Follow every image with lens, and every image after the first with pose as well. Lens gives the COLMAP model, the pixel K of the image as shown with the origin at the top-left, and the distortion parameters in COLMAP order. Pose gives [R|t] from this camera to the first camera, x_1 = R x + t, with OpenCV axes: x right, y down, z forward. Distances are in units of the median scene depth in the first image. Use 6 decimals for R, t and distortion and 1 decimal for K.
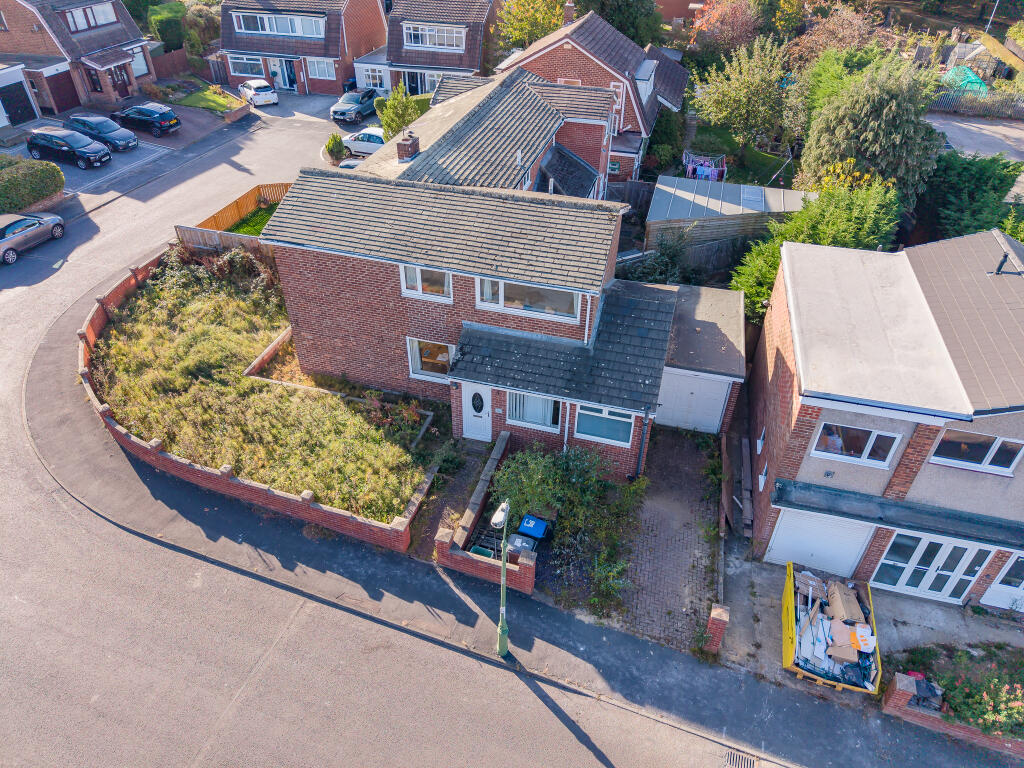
lens RADIAL K [[692.8, 0, 512.0], [0, 692.8, 384.0], [0, 0, 1]] dist [0.027385, -0.002783]
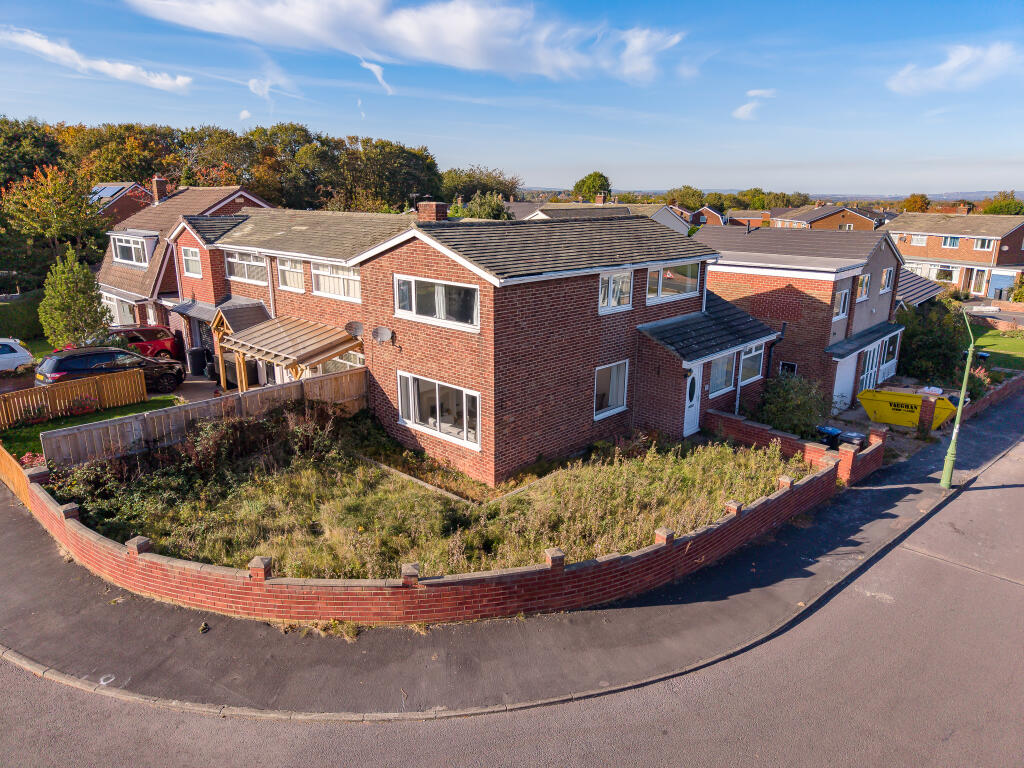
lens RADIAL K [[692.8, 0, 512.0], [0, 692.8, 384.0], [0, 0, 1]] dist [0.027385, -0.002783]
pose [[0.458958, -0.249478, 0.852712, -1.133945], [0.544241, 0.837561, -0.047884, -0.079208], [-0.702253, 0.486058, 0.520181, 0.731842]]
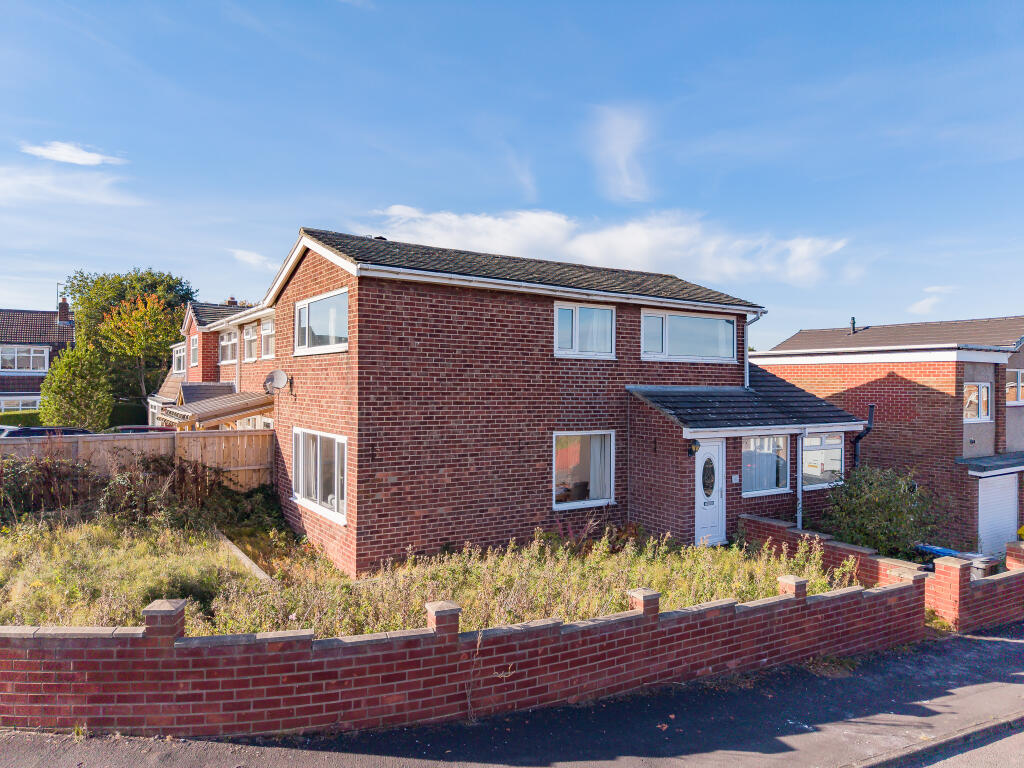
lens RADIAL K [[697.4, 0, 513.2], [0, 697.4, 379.5], [0, 0, 1]] dist [0.003740, -0.000975]
pose [[0.656592, -0.004833, 0.754231, -0.768995], [0.462813, 0.792174, -0.397824, 0.151324], [-0.595559, 0.610276, 0.522372, 0.775988]]
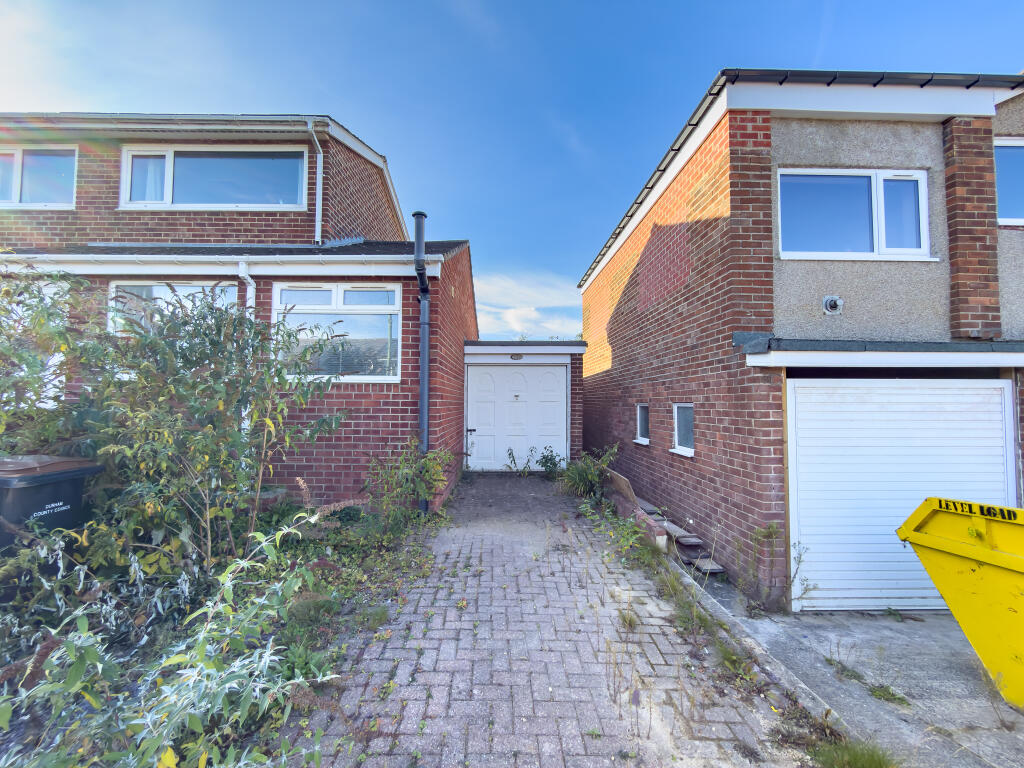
lens RADIAL K [[408.2, 0, 512.0], [0, 408.2, 384.0], [0, 0, 1]] dist [-0.000522, -0.000074]
pose [[0.961633, 0.002718, 0.274327, 0.180920], [0.173959, 0.767171, -0.617404, 0.283680], [-0.212134, 0.641437, 0.737264, 0.854311]]
